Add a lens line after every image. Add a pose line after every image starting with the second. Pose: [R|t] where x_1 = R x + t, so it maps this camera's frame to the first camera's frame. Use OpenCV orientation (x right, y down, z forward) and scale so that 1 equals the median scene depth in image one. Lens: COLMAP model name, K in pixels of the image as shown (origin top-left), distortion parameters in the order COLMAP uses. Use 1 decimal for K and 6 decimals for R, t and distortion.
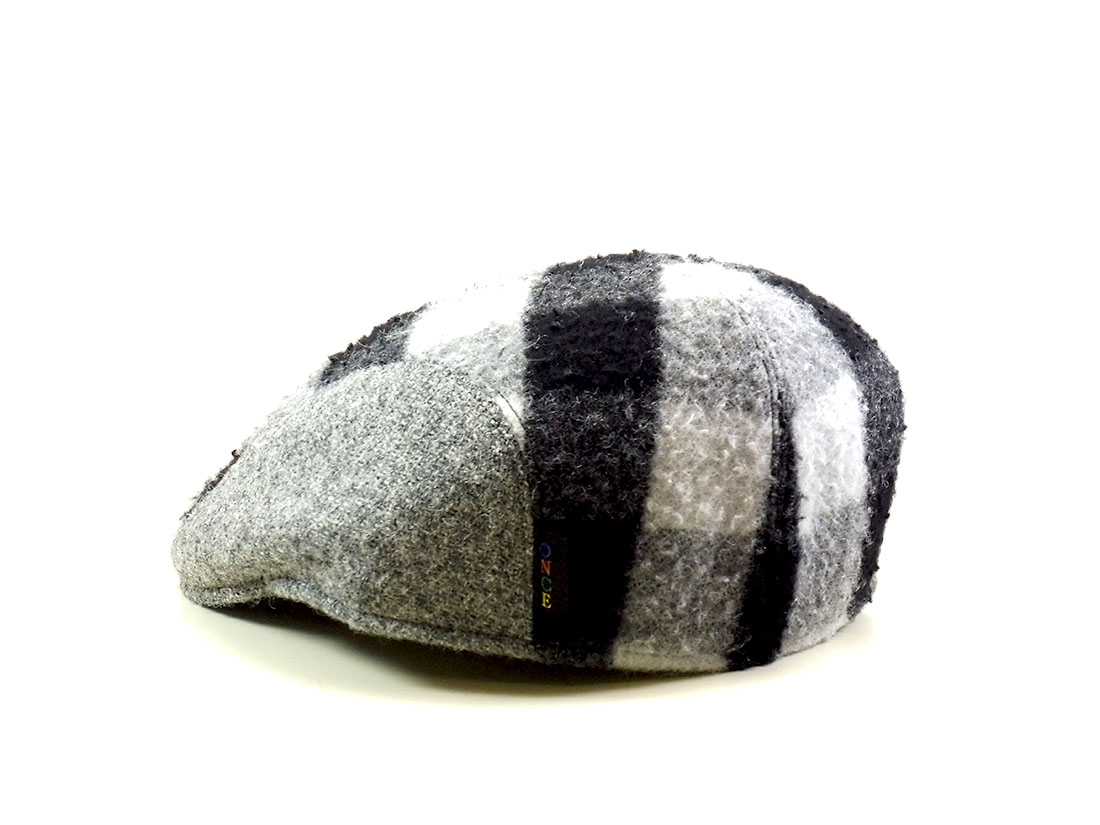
lens RADIAL K [[3592.8, 0, 552.9], [0, 3592.8, 414.8], [0, 0, 1]] dist [1.073441, 0.000000]
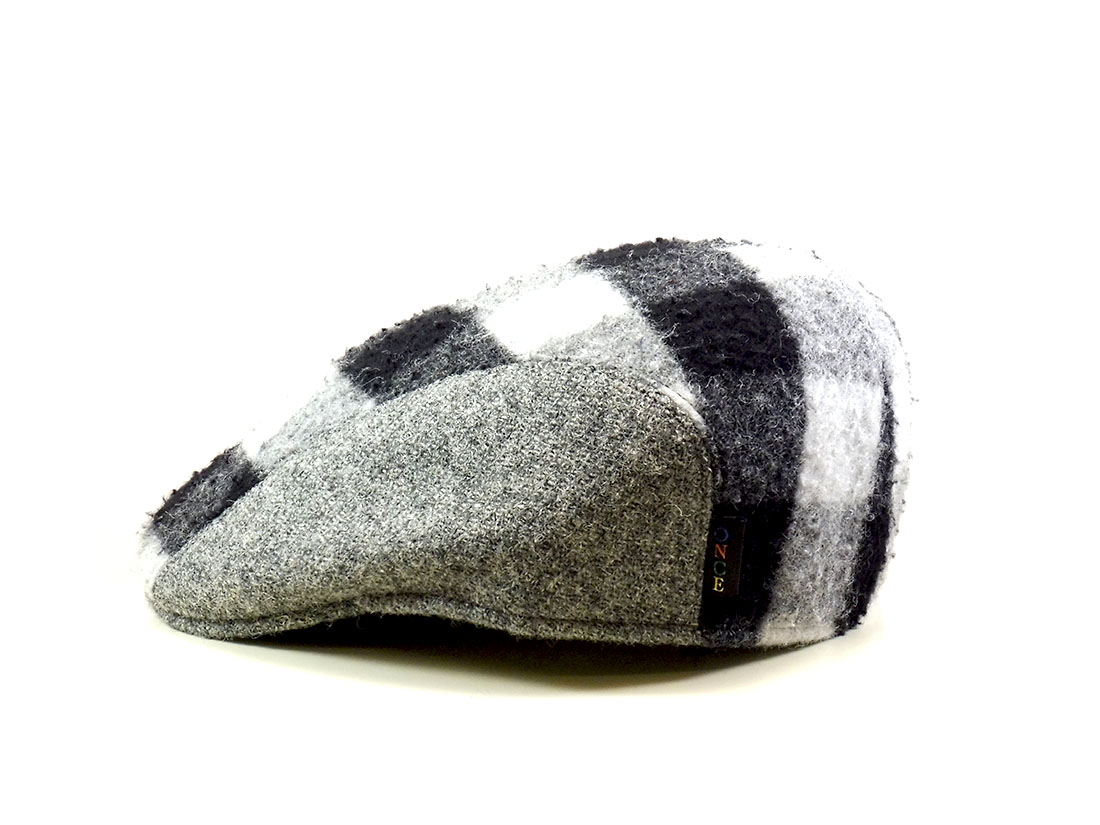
lens RADIAL K [[3592.8, 0, 547.3], [0, 3592.8, 413.4], [0, 0, 1]] dist [1.073441, 0.000000]
pose [[0.908791, -0.086304, 0.408229, -0.450785], [0.088428, 0.995988, 0.013707, -0.014085], [-0.407774, 0.023642, 0.912777, 0.095276]]
